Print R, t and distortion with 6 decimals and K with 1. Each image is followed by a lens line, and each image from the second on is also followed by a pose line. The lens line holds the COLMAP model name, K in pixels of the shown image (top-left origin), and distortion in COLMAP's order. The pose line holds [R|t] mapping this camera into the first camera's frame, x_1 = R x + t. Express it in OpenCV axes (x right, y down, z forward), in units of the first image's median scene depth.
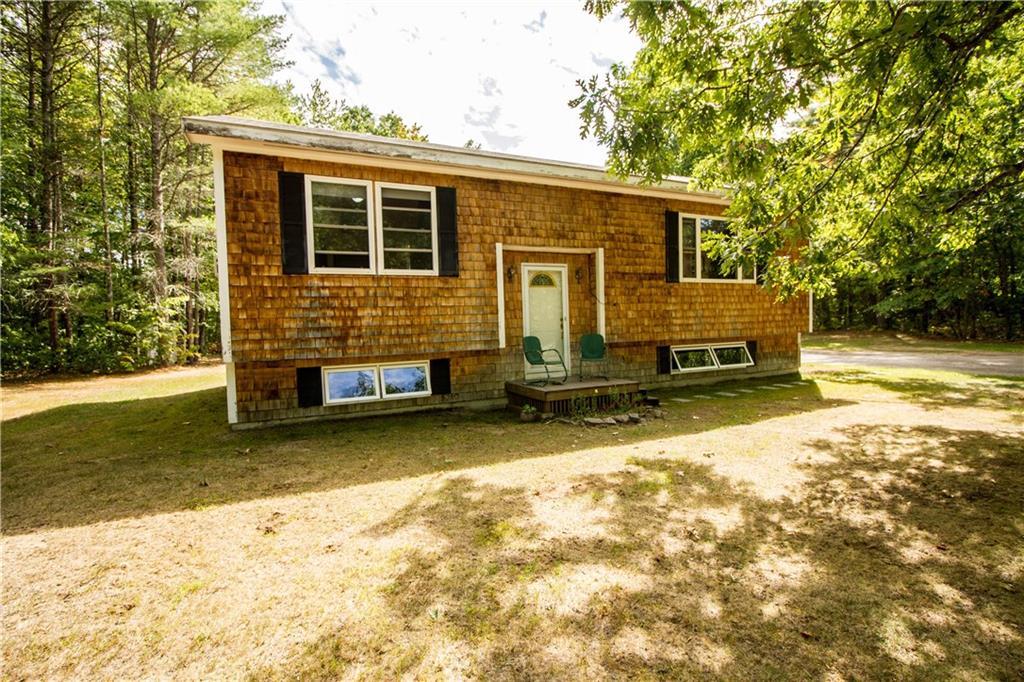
lens RADIAL K [[479.9, 0, 512.0], [0, 479.9, 341.0], [0, 0, 1]] dist [0.000580, -0.015816]
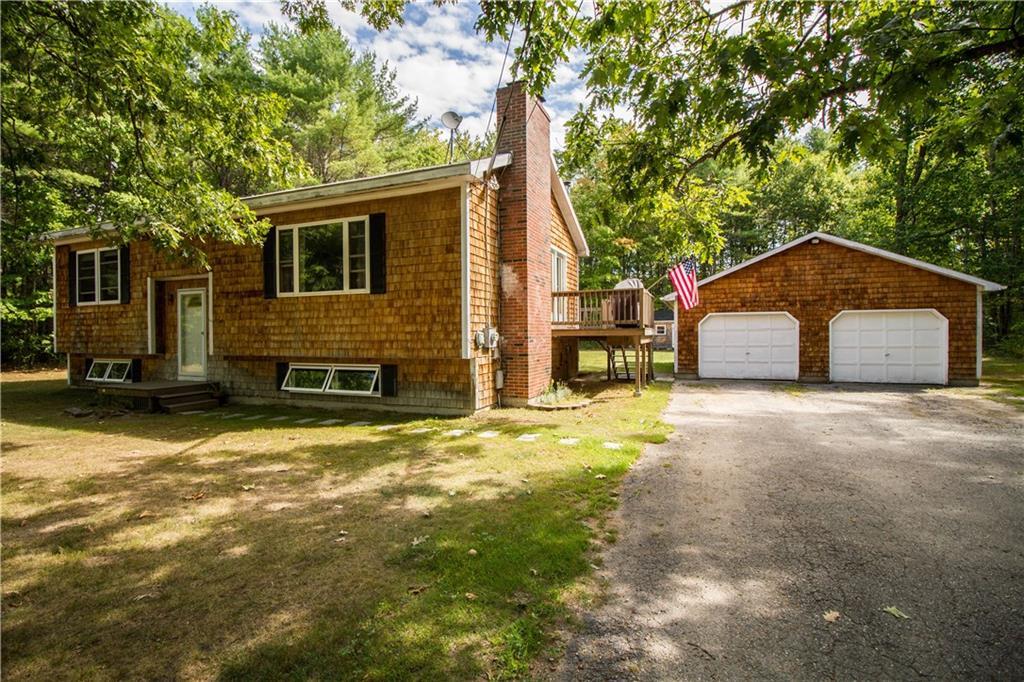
lens RADIAL K [[479.9, 0, 512.0], [0, 479.9, 341.0], [0, 0, 1]] dist [0.000580, -0.015816]
pose [[0.678512, 0.035171, -0.733747, 1.393096], [-0.037298, 0.999214, 0.013405, -0.065710], [0.733642, 0.018272, 0.679290, 0.693024]]
